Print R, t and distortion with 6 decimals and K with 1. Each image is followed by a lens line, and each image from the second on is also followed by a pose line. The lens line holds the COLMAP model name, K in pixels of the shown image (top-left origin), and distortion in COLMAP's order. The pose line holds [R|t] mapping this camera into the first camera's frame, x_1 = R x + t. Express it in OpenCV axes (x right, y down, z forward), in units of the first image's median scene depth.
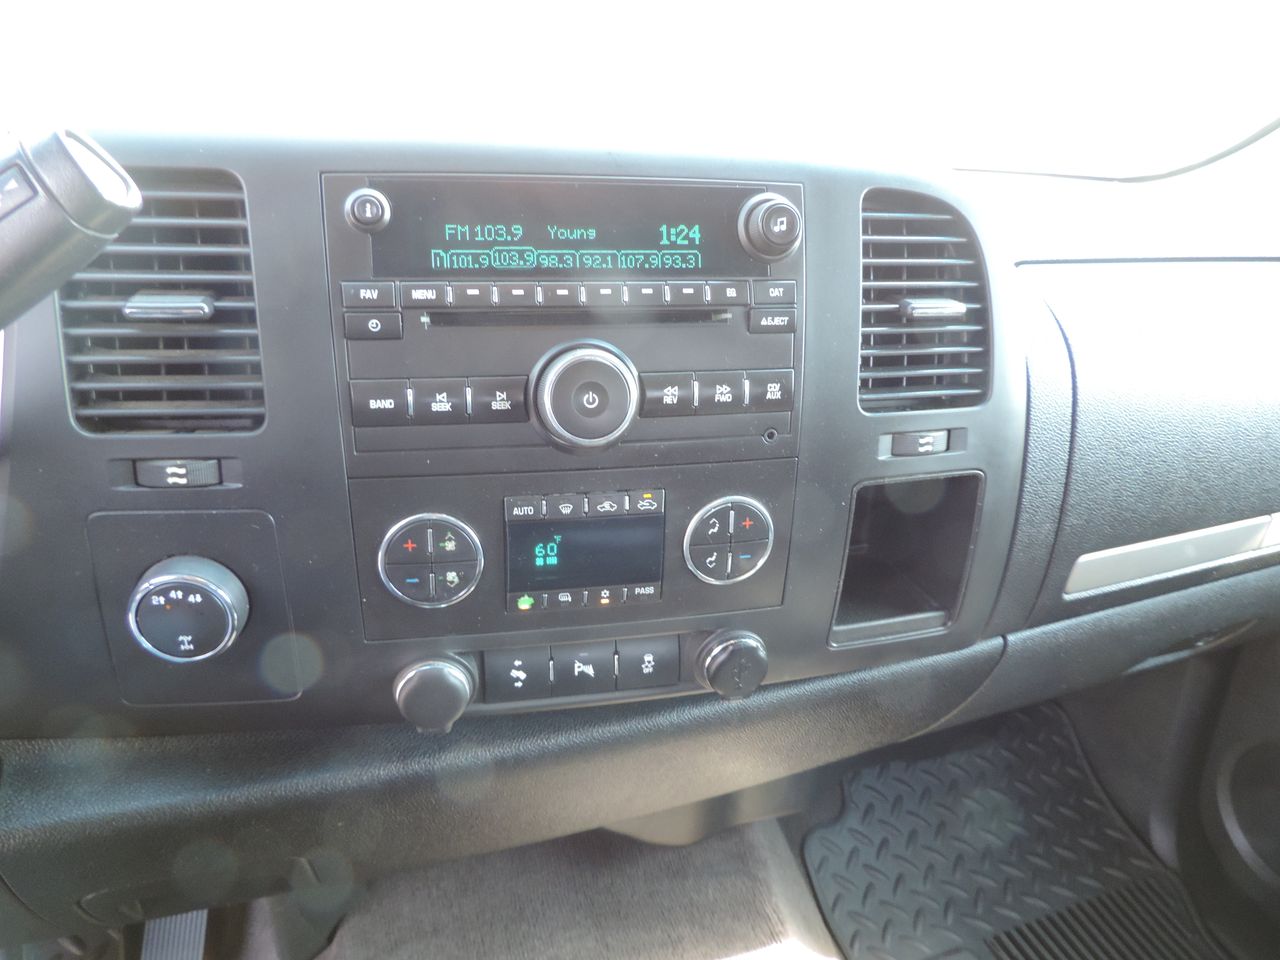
lens RADIAL K [[919.3, 0, 635.1], [0, 919.3, 479.4], [0, 0, 1]] dist [-0.019522, 0.009394]
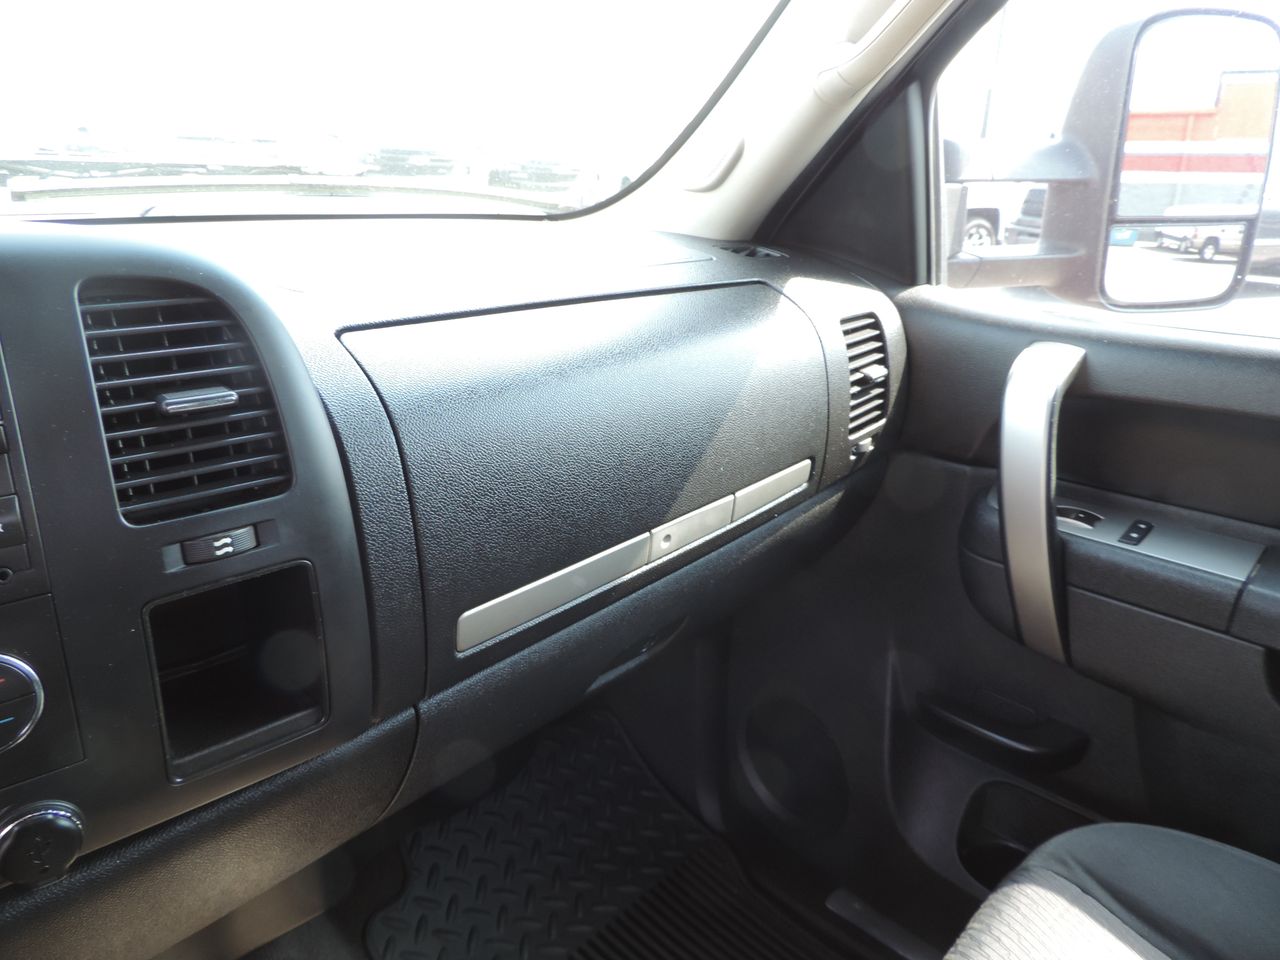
lens RADIAL K [[919.3, 0, 639.6], [0, 919.3, 481.2], [0, 0, 1]] dist [-0.019522, 0.009394]
pose [[0.900511, -0.158331, 0.404982, 0.312791], [0.171505, 0.985176, 0.003808, -0.032625], [-0.399582, 0.066027, 0.914317, -0.004060]]
